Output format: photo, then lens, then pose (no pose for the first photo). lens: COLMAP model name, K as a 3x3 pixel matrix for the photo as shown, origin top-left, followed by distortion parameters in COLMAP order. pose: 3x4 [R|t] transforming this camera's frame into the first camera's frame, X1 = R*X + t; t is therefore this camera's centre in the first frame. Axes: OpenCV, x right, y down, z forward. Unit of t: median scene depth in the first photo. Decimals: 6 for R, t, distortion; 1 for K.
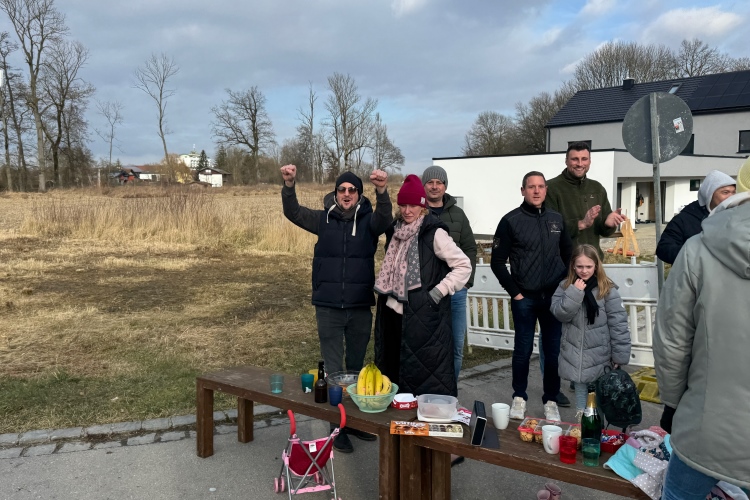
lens RADIAL K [[603.7, 0, 383.8], [0, 603.7, 251.1], [0, 0, 1]] dist [0.054906, -0.091754]
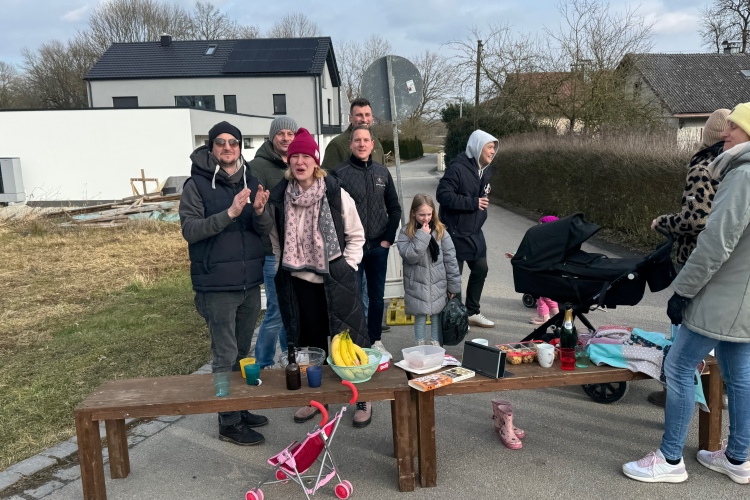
lens RADIAL K [[603.7, 0, 383.8], [0, 603.7, 251.1], [0, 0, 1]] dist [0.054906, -0.091754]
pose [[0.751110, -0.121595, 0.648883, -0.411702], [0.078036, 0.992354, 0.095629, -0.014326], [-0.655549, -0.021191, 0.754855, 0.197472]]
